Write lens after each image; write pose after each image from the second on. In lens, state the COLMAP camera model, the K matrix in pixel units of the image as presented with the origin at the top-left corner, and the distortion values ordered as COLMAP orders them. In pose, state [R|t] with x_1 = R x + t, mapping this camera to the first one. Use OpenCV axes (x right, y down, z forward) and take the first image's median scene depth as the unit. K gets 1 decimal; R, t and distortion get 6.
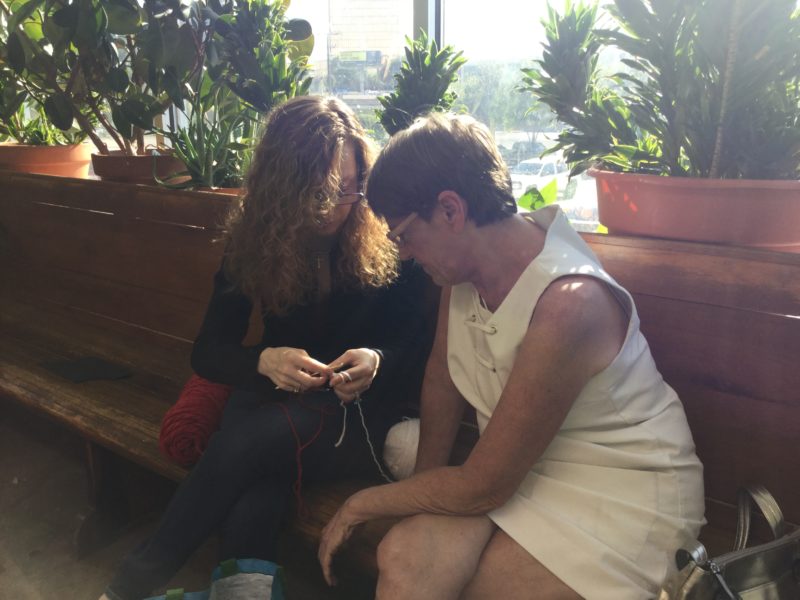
lens RADIAL K [[731.3, 0, 400.0], [0, 731.3, 300.0], [0, 0, 1]] dist [0.125136, -0.215757]
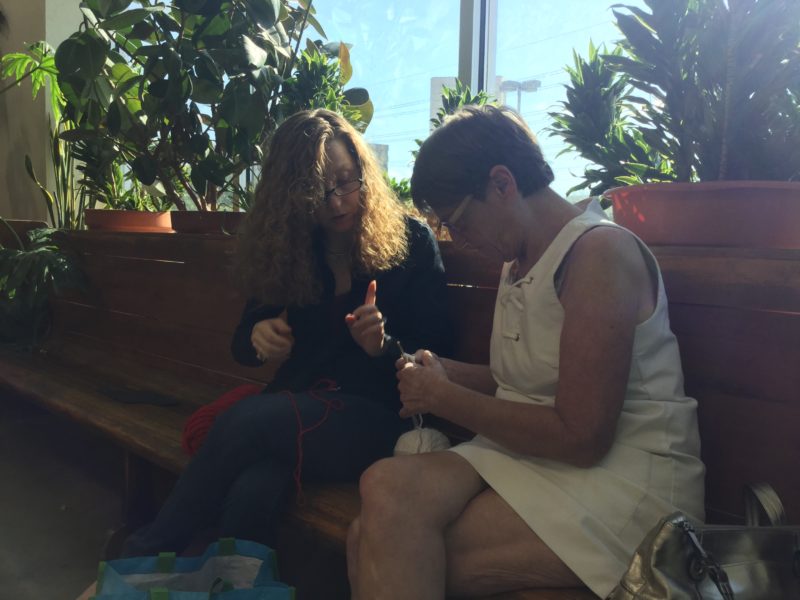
lens RADIAL K [[731.3, 0, 400.0], [0, 731.3, 300.0], [0, 0, 1]] dist [0.125136, -0.215757]
pose [[0.991698, 0.038091, -0.122815, 0.091146], [-0.058766, 0.983794, -0.169397, 0.145260], [0.114372, 0.175208, 0.977866, -0.018161]]
